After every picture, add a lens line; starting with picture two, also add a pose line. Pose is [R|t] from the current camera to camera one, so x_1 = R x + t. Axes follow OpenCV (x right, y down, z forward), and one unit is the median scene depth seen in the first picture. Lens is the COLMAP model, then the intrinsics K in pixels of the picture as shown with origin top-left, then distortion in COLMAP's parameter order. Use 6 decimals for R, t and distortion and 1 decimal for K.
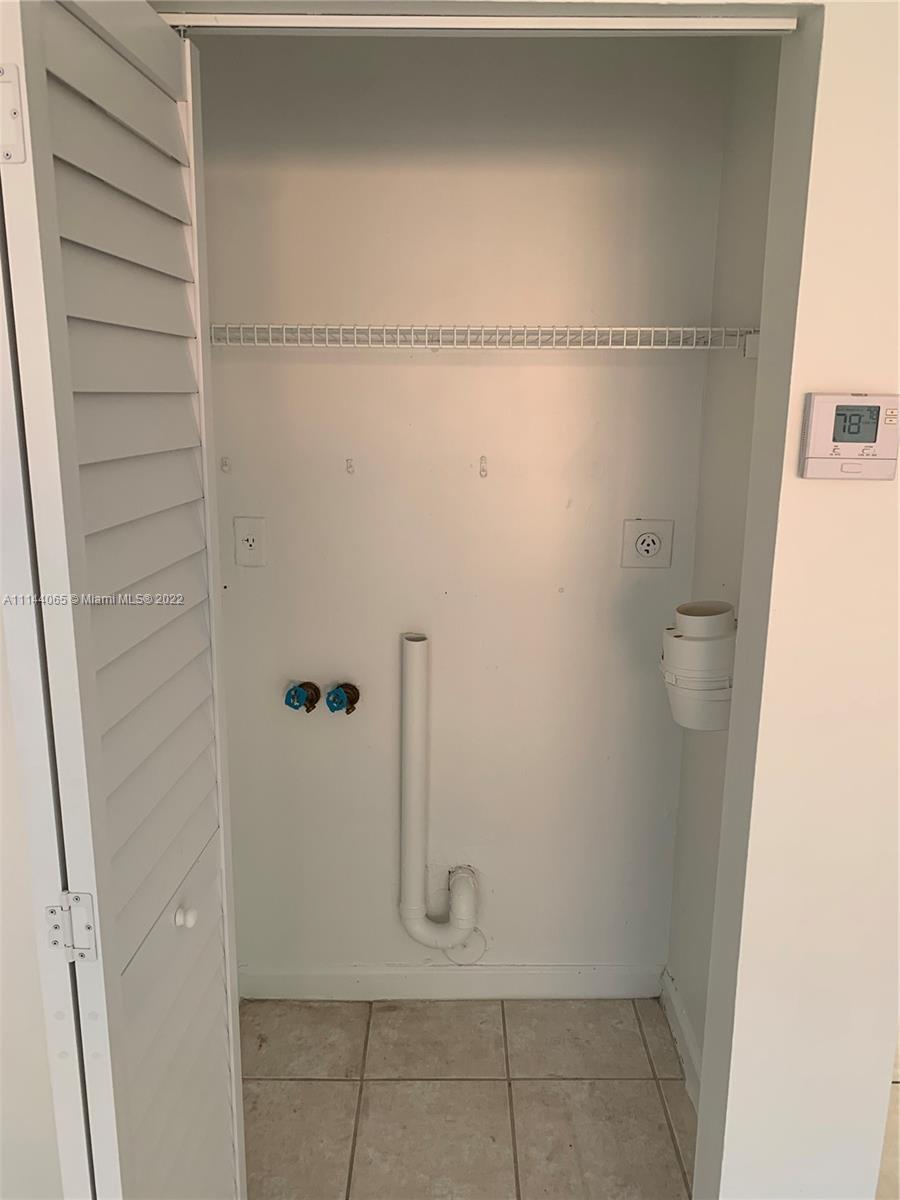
lens RADIAL K [[915.0, 0, 450.8], [0, 915.0, 599.1], [0, 0, 1]] dist [0.005849, -0.003290]
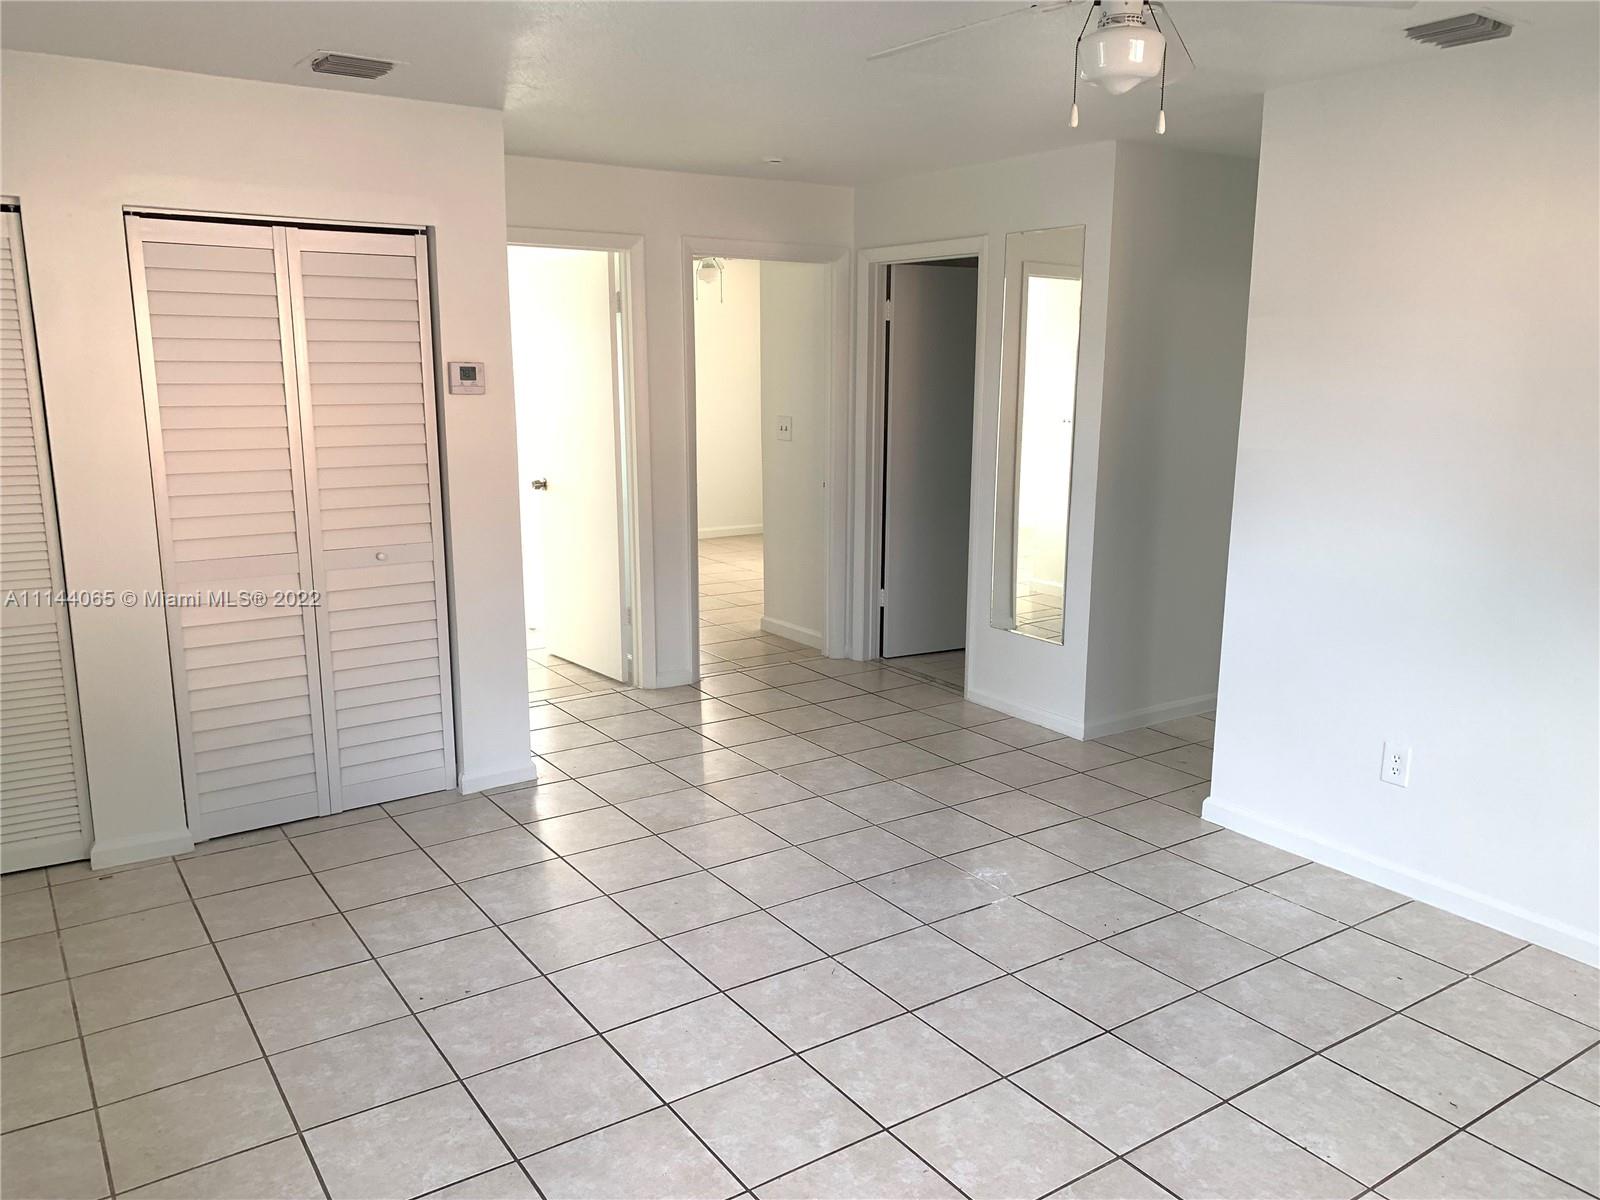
lens RADIAL K [[1219.9, 0, 797.3], [0, 1219.9, 585.9], [0, 0, 1]] dist [0.005849, -0.003290]
pose [[0.798993, -0.111136, 0.590981, -0.961855], [0.135905, 0.990719, 0.002568, 0.543159], [-0.585782, 0.078266, 0.806681, -2.383622]]
